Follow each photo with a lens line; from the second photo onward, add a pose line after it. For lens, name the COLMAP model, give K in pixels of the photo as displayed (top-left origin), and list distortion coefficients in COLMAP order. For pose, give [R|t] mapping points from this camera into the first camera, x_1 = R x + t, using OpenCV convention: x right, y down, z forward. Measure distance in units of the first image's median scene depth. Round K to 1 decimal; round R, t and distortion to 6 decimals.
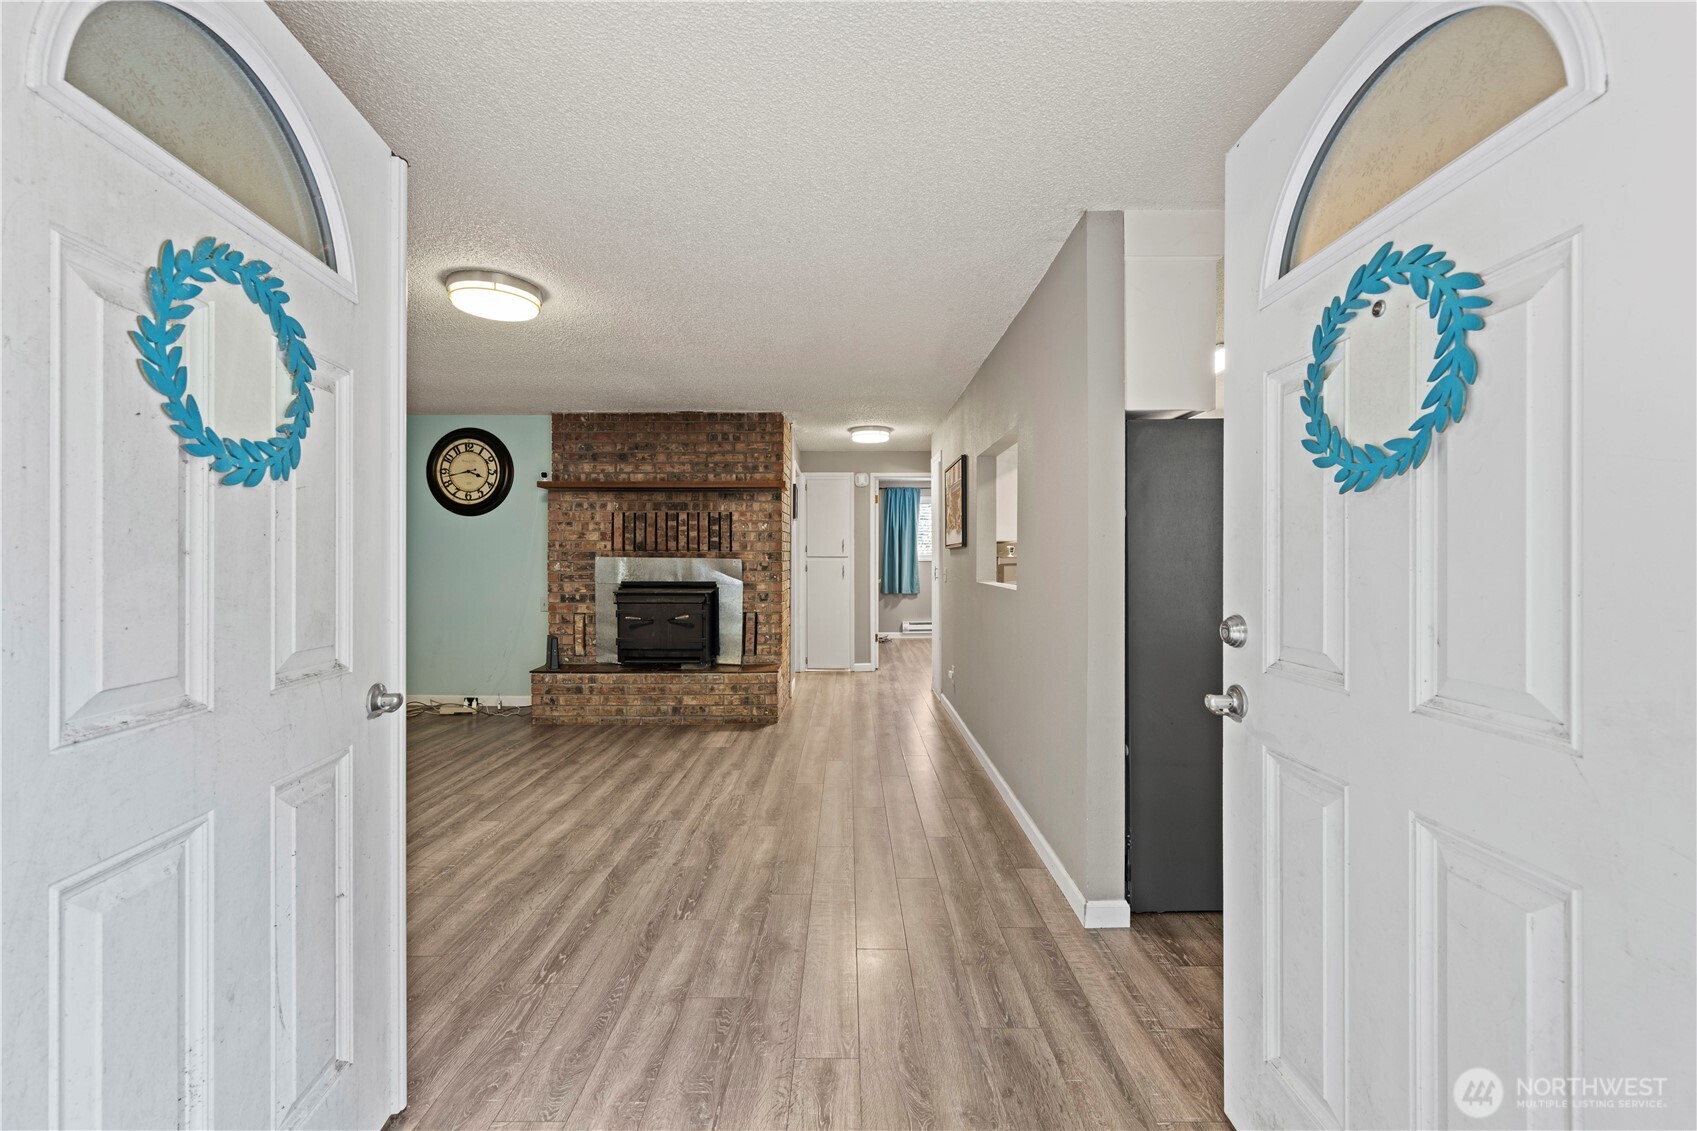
lens RADIAL K [[664.0, 0, 856.9], [0, 664.0, 587.7], [0, 0, 1]] dist [-0.002388, -0.000314]
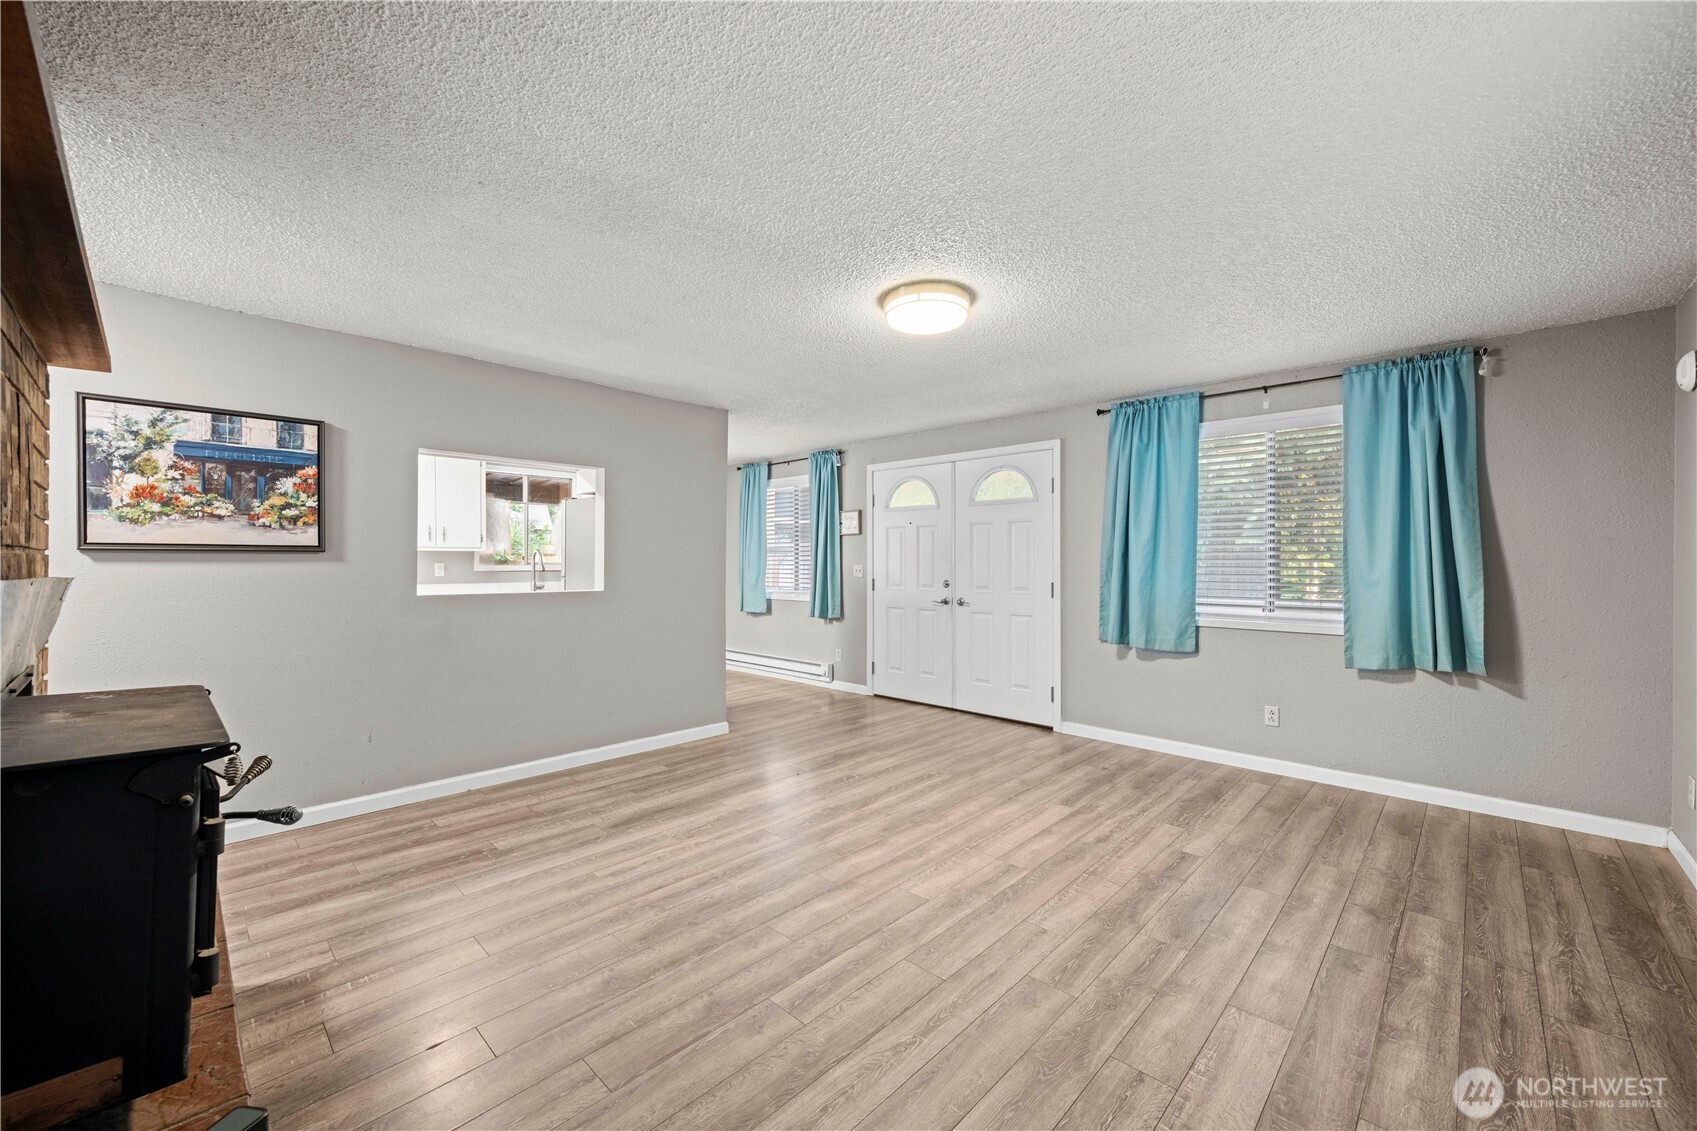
lens RADIAL K [[664.0, 0, 833.5], [0, 664.0, 570.3], [0, 0, 1]] dist [-0.002388, -0.000314]
pose [[-0.699499, -0.010518, 0.714556, -0.625721], [0.029249, 0.998632, 0.043332, -0.048412], [-0.714035, 0.051211, -0.698235, 0.958333]]
